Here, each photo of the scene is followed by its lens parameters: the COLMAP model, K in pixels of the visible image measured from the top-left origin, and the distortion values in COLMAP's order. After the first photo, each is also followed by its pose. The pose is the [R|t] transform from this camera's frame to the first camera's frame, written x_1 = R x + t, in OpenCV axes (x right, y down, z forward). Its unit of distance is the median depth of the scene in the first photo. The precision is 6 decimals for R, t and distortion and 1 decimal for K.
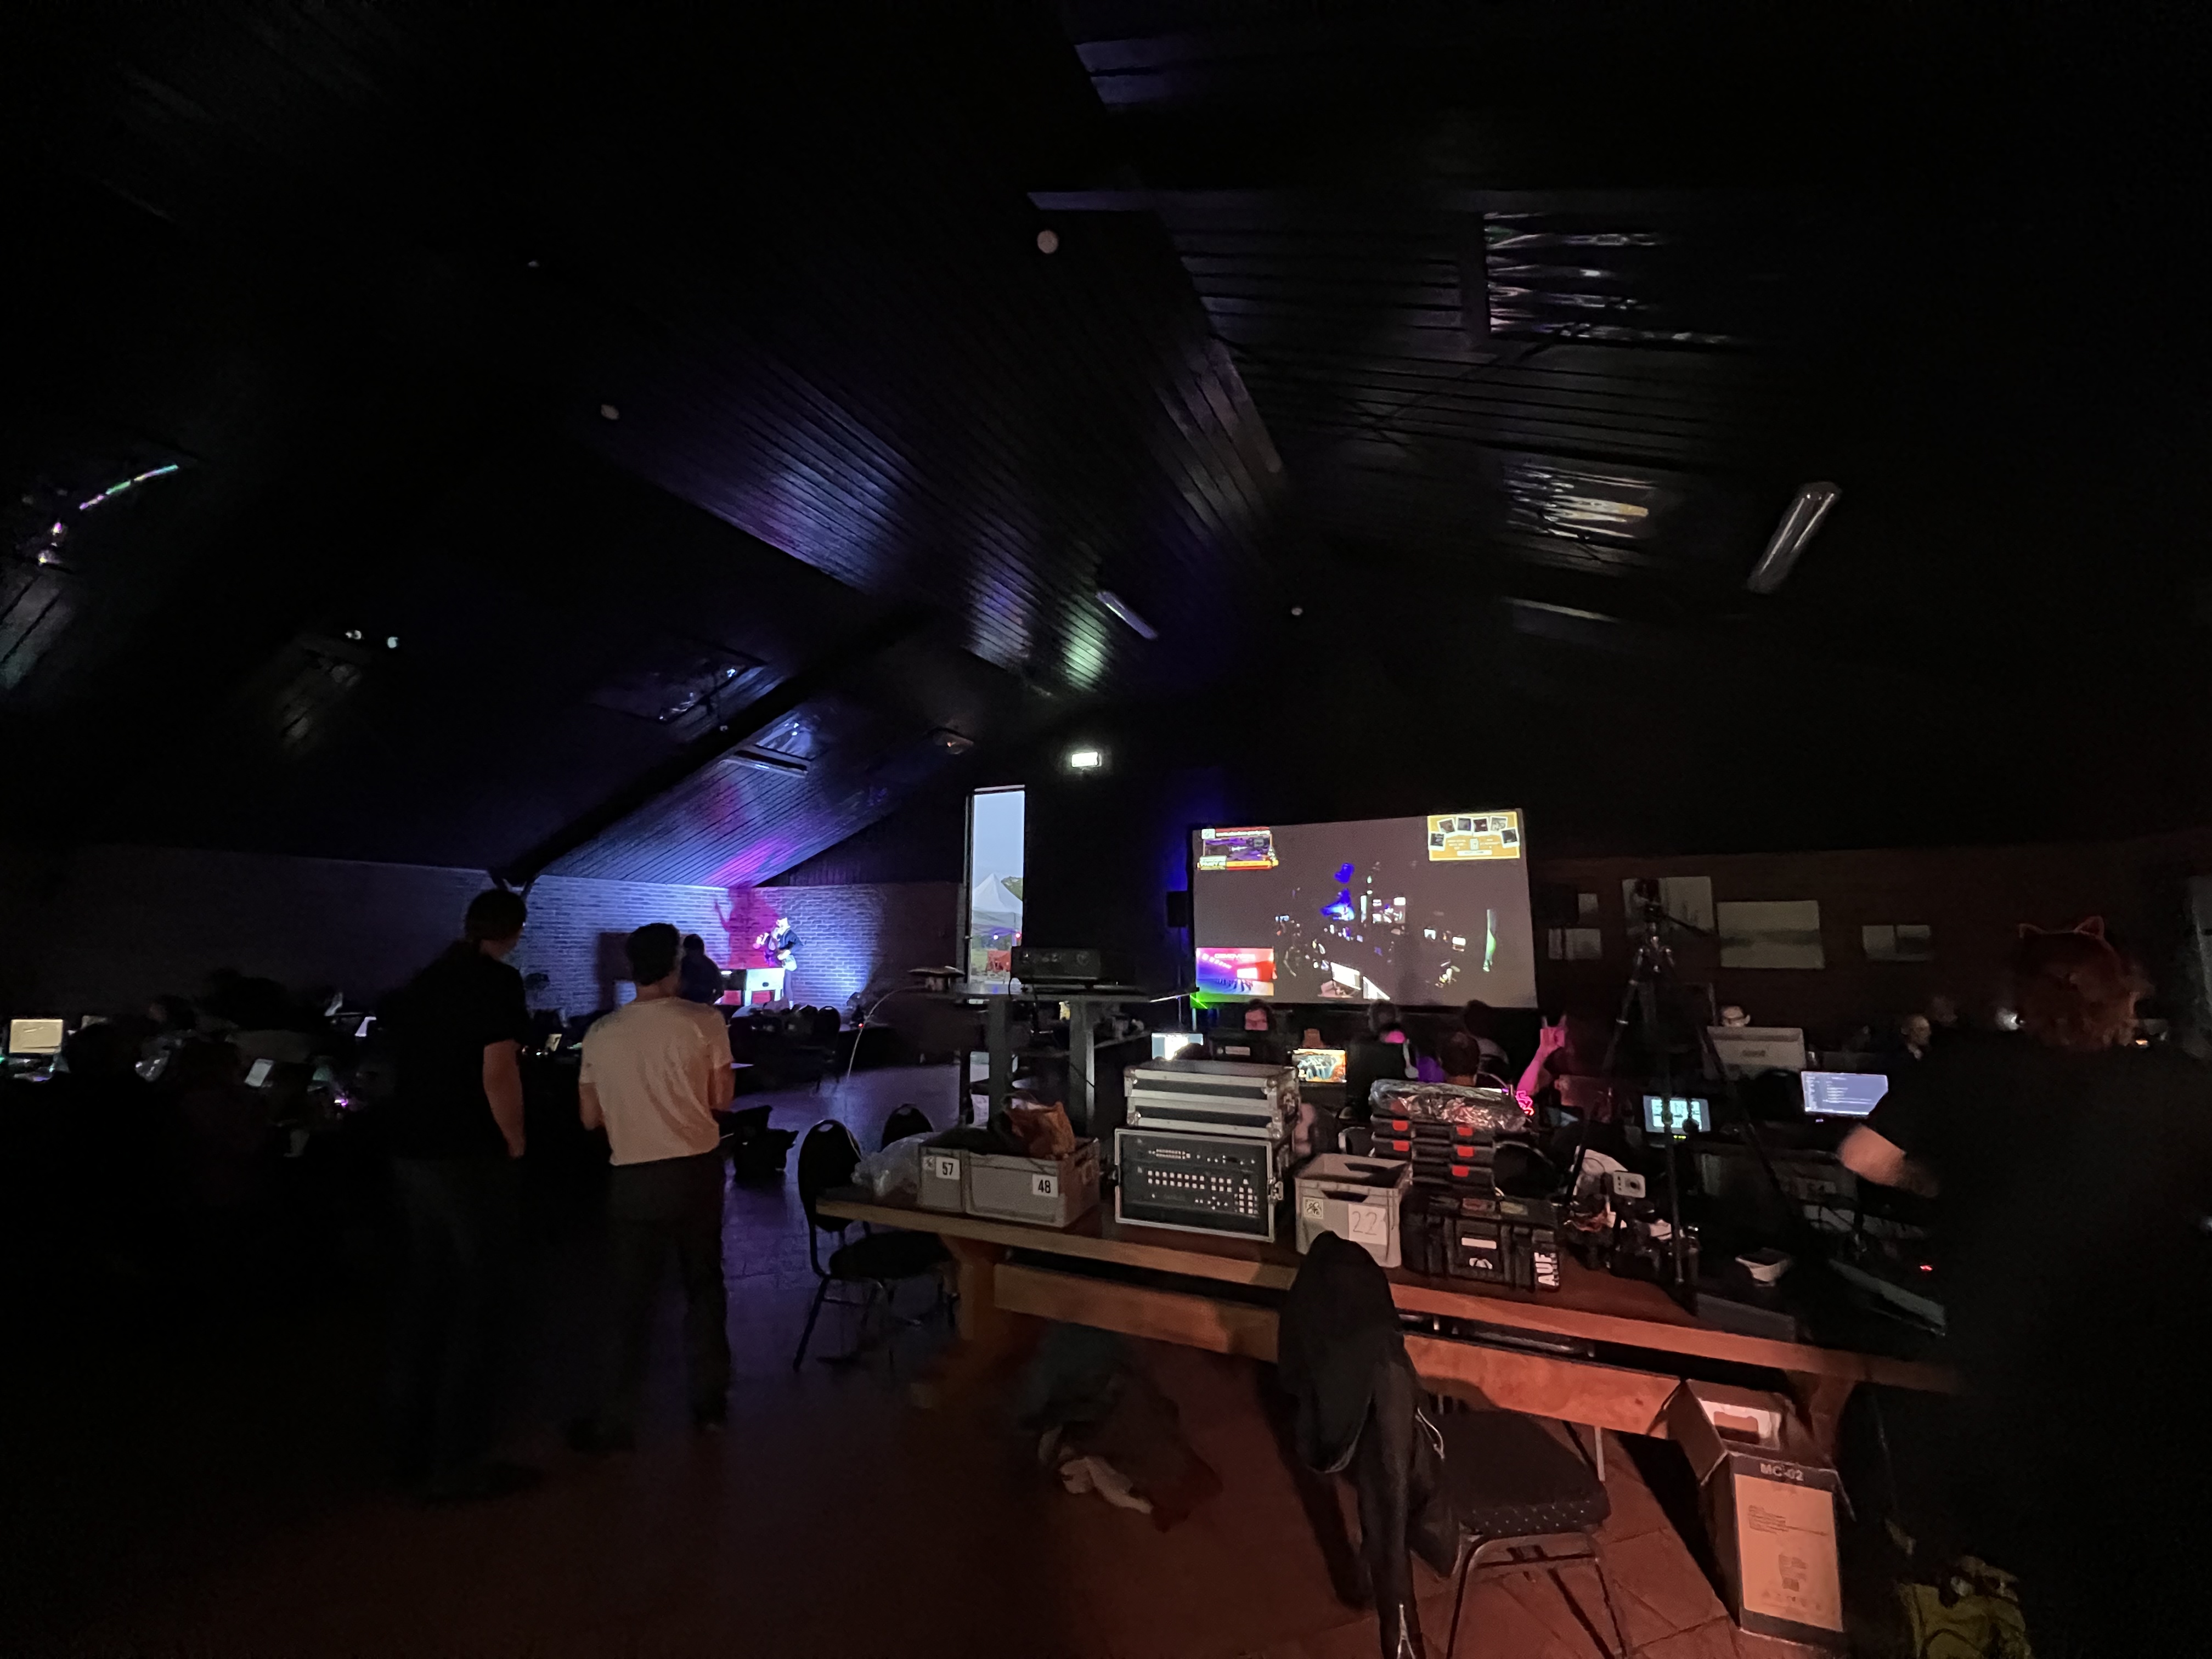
lens RADIAL K [[880.9, 0, 1106.0], [0, 880.9, 829.5], [0, 0, 1]] dist [0.000767, 0.000090]
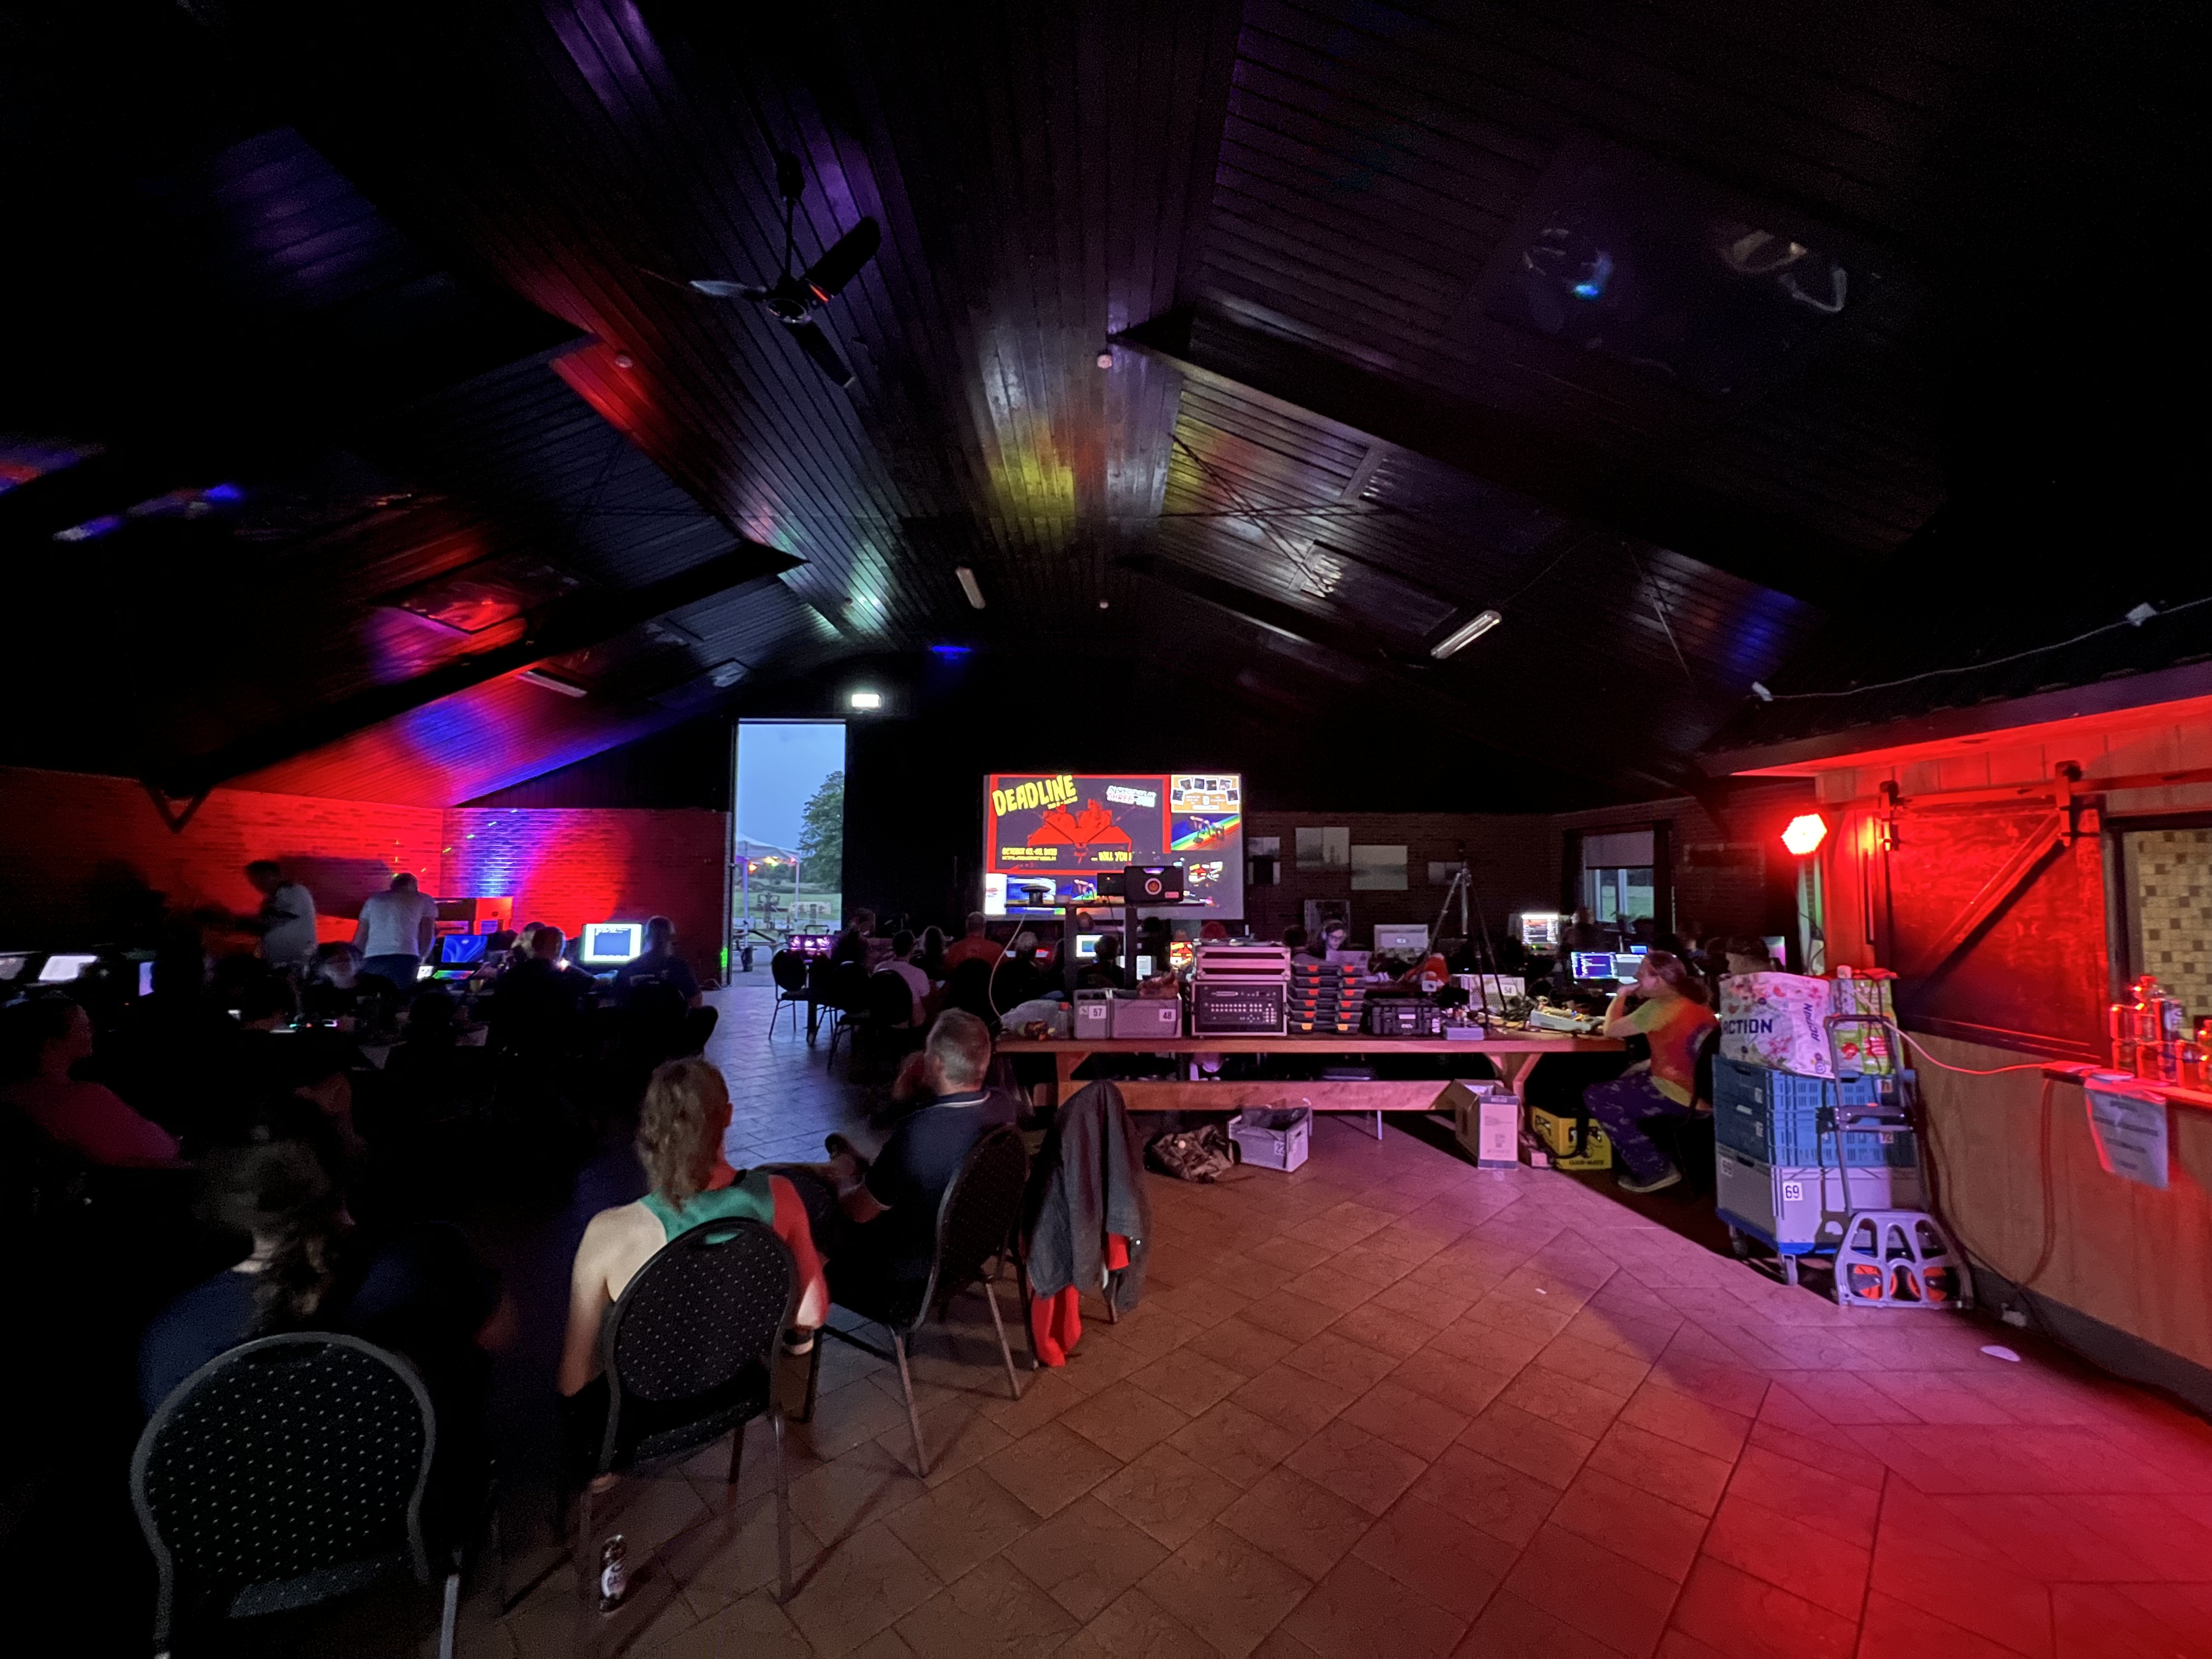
lens RADIAL K [[880.9, 0, 1106.0], [0, 880.9, 829.5], [0, 0, 1]] dist [0.000767, 0.000090]
pose [[0.904649, 0.024680, 0.425442, -0.286462], [-0.058696, 0.996023, 0.067029, -0.017205], [-0.422096, -0.085609, 0.902500, -0.139126]]
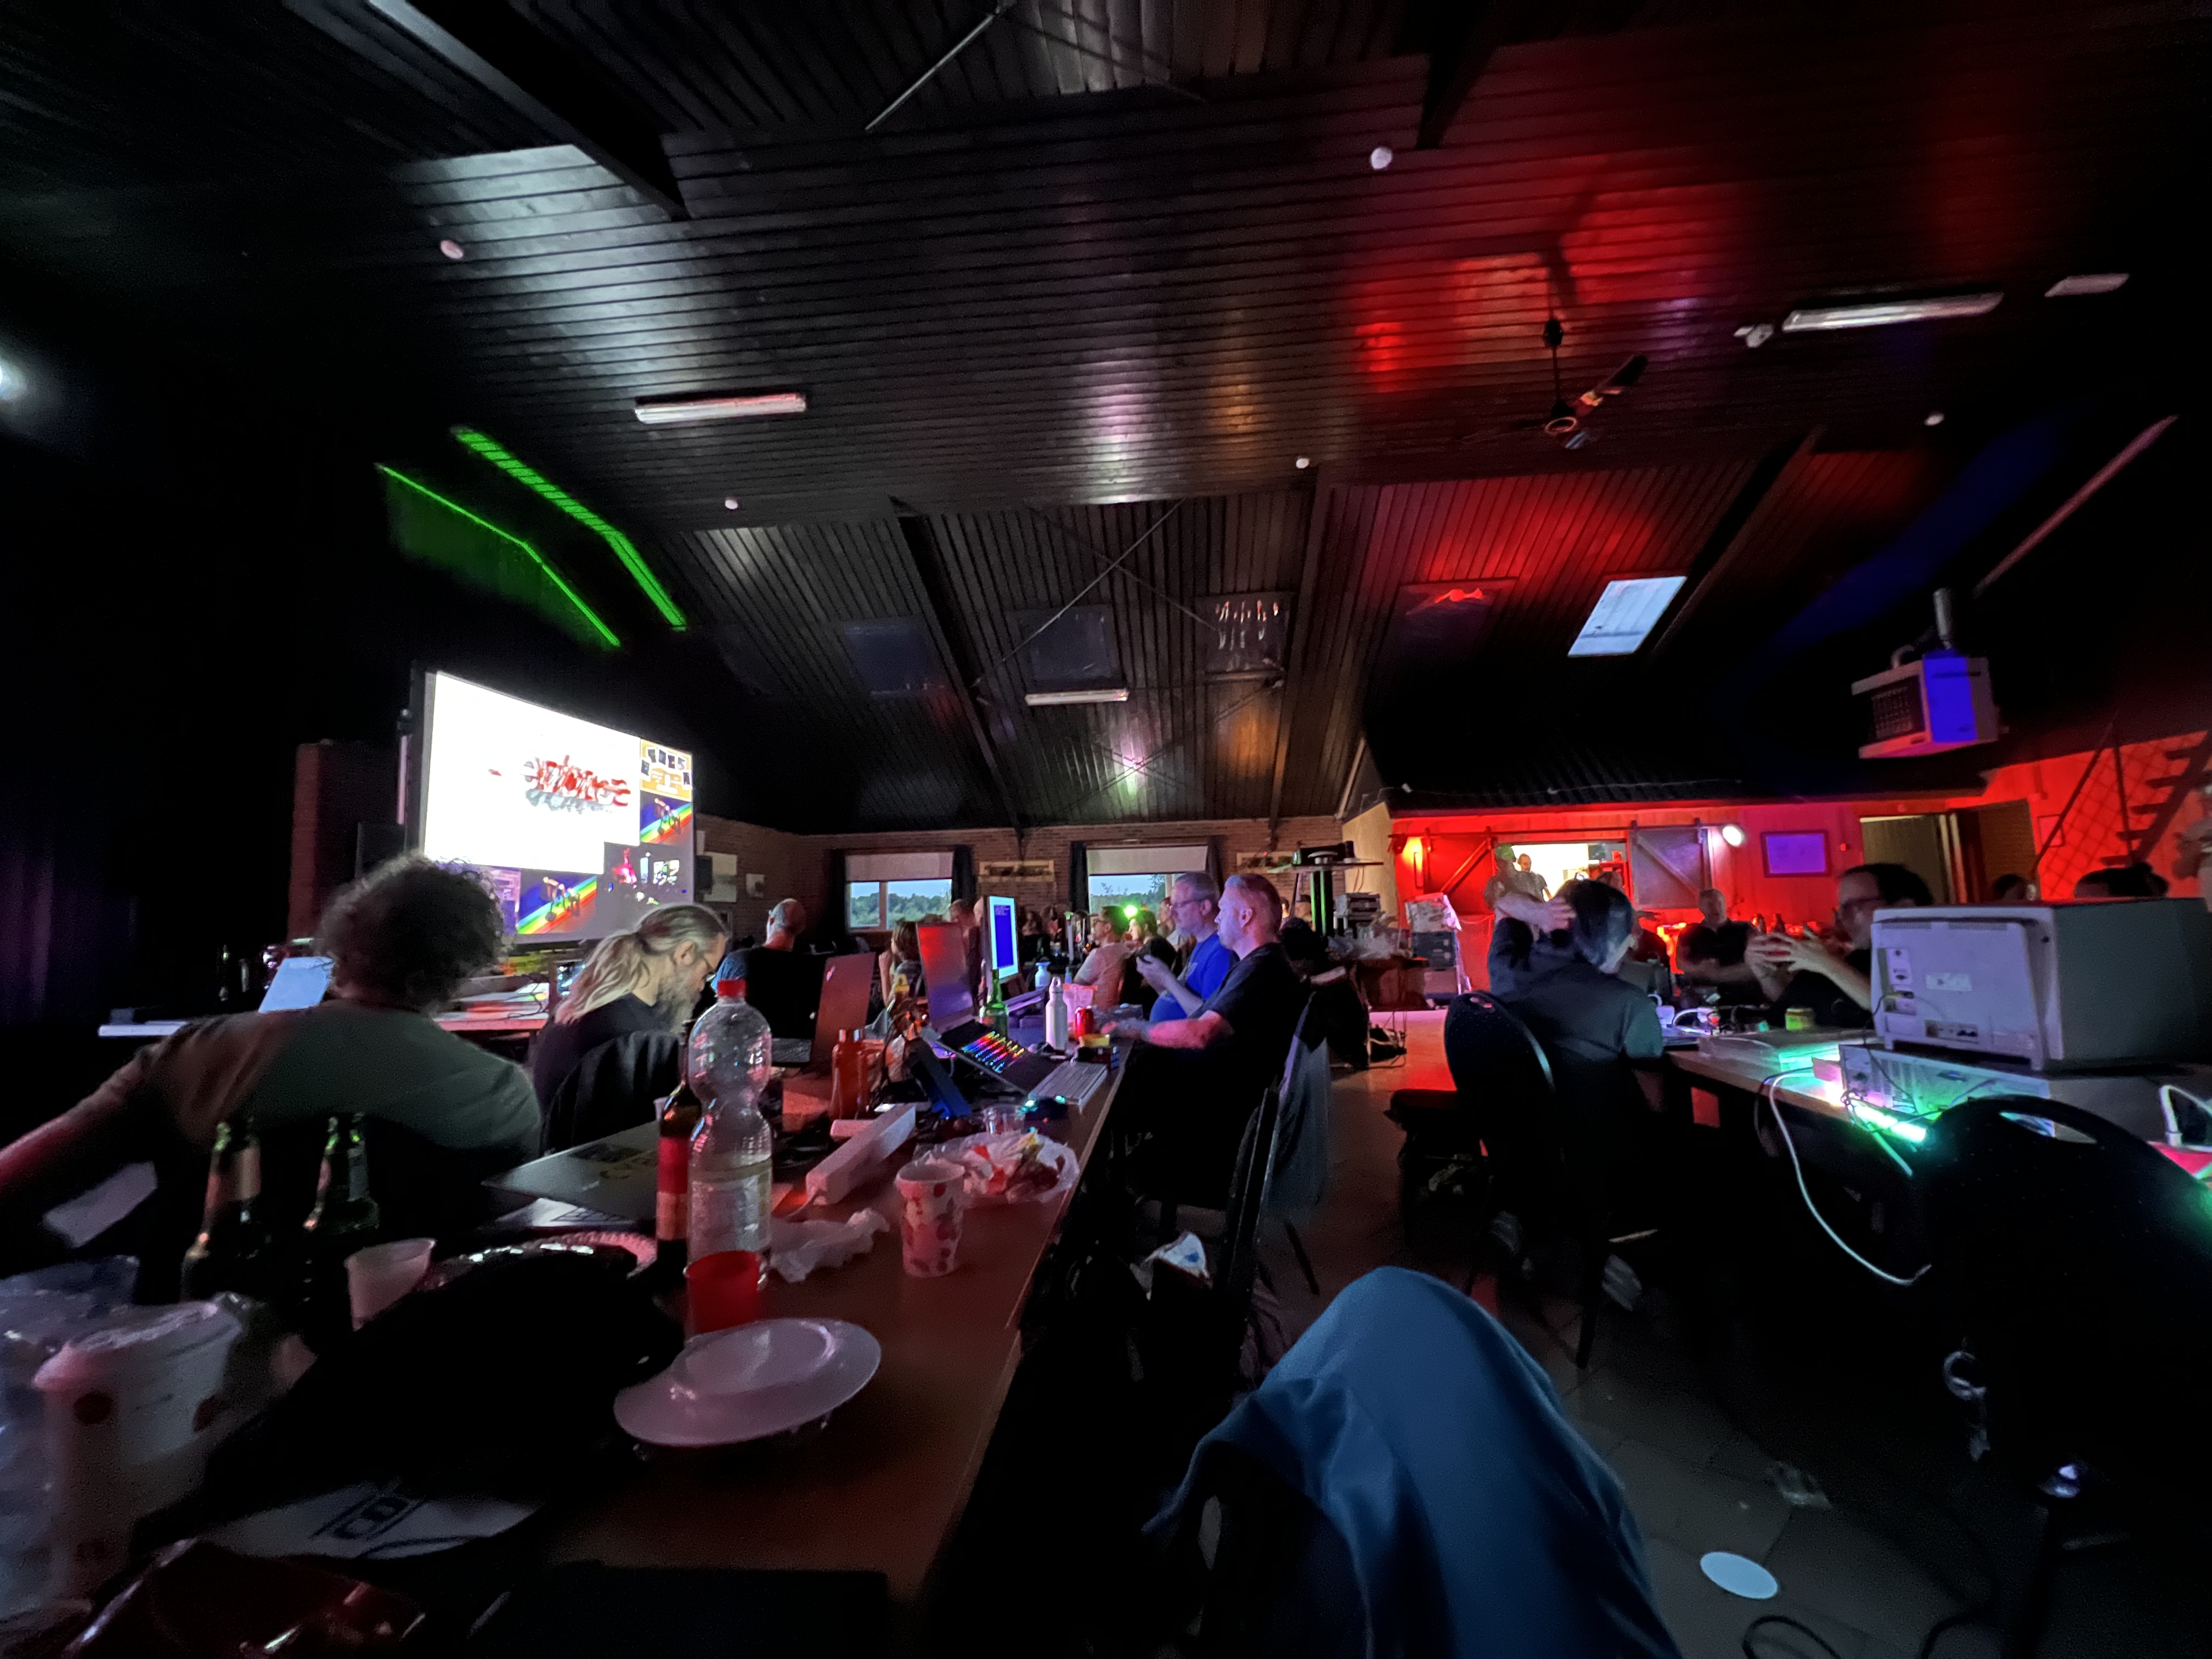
lens RADIAL K [[881.3, 0, 1106.0], [0, 881.3, 829.5], [0, 0, 1]] dist [-0.001803, -0.000059]
pose [[-0.343639, 0.098108, 0.933963, -0.711442], [-0.099544, 0.985120, -0.140107, 0.168020], [-0.933811, -0.141116, -0.328759, 0.848744]]
